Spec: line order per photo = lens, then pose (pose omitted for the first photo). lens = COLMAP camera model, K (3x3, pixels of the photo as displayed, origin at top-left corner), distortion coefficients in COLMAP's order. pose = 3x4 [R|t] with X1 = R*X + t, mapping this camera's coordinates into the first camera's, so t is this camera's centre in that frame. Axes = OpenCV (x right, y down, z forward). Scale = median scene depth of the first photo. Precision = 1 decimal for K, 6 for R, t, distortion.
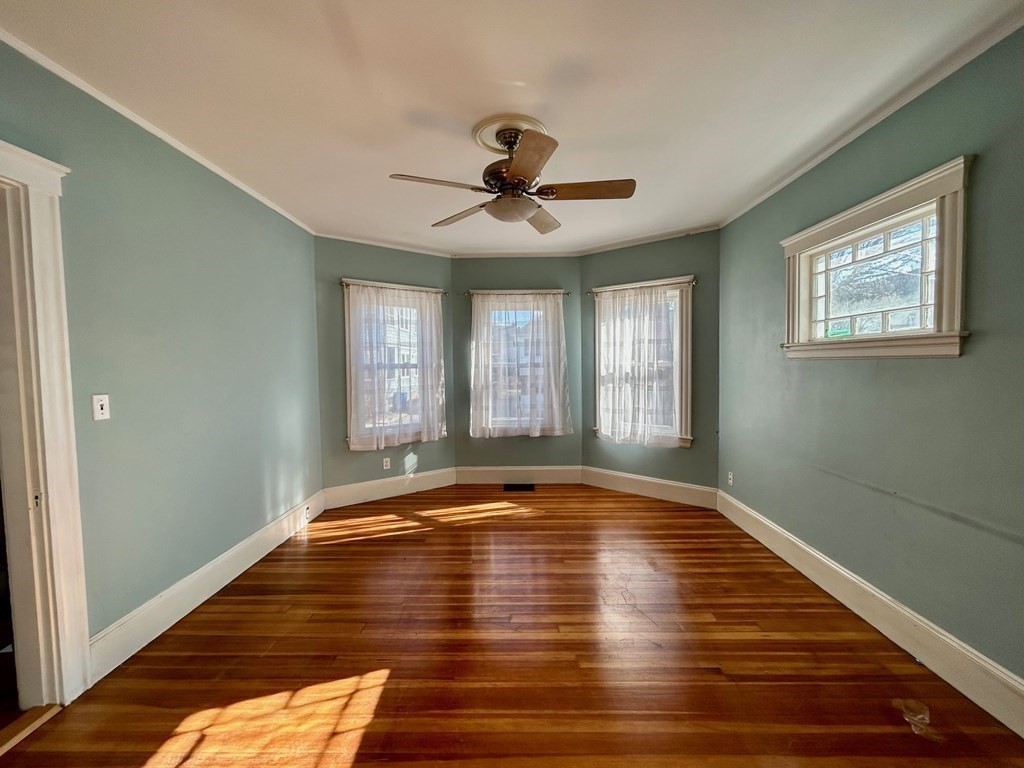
lens RADIAL K [[417.9, 0, 511.5], [0, 417.9, 383.3], [0, 0, 1]] dist [-0.002575, -0.000011]
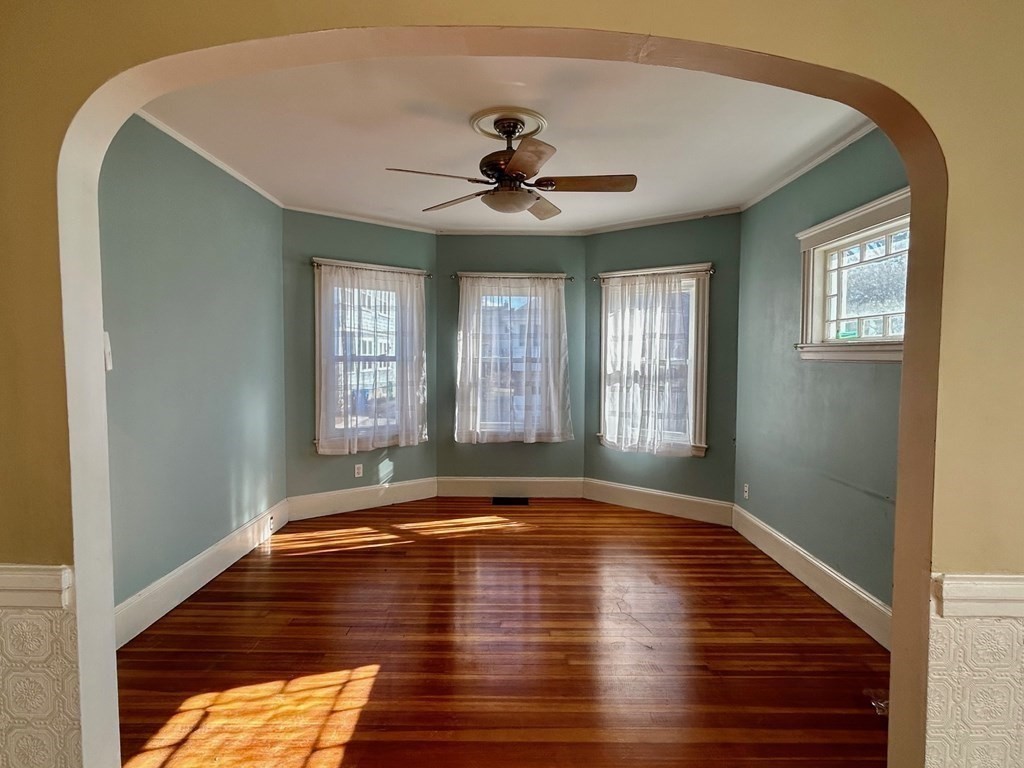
lens RADIAL K [[544.0, 0, 512.0], [0, 544.0, 384.0], [0, 0, 1]] dist [0.000345, -0.000428]
pose [[0.999655, 0.017641, 0.019457, -0.006935], [-0.017766, 0.999822, 0.006282, -0.000895], [-0.019343, -0.006625, 0.999791, -0.180533]]
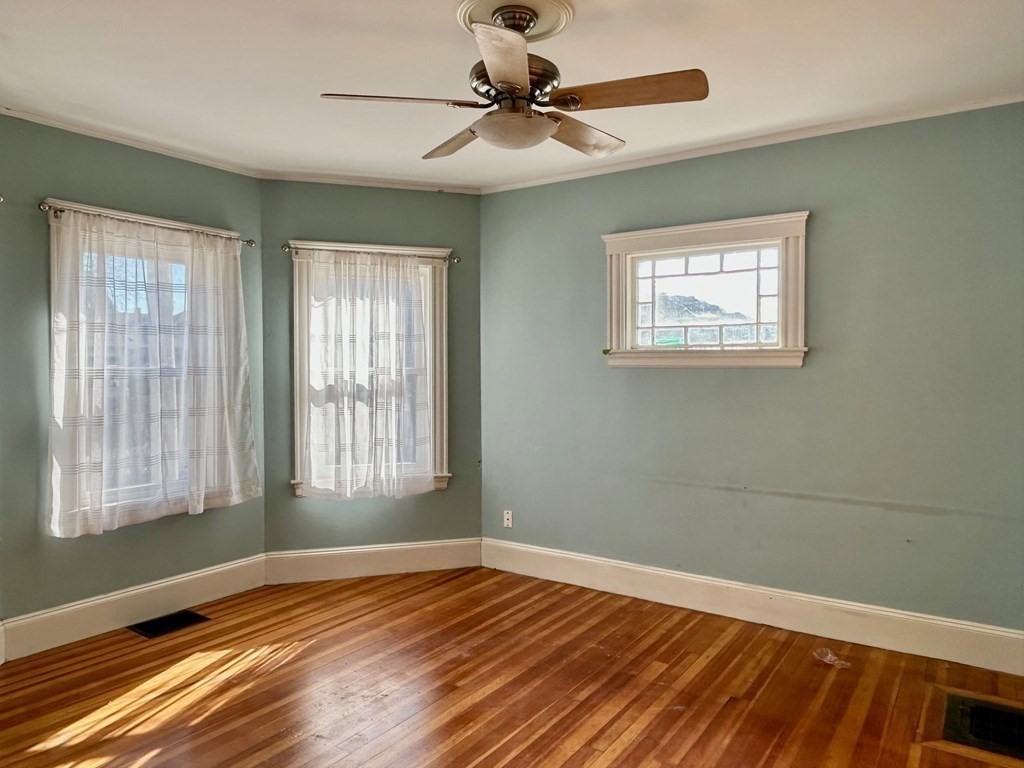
lens RADIAL K [[703.4, 0, 506.6], [0, 703.4, 383.3], [0, 0, 1]] dist [0.007373, -0.000047]
pose [[0.554440, -0.009718, 0.832167, -0.640081], [0.032276, 0.999431, -0.009833, -0.013080], [-0.831598, 0.032311, 0.554438, 0.303651]]
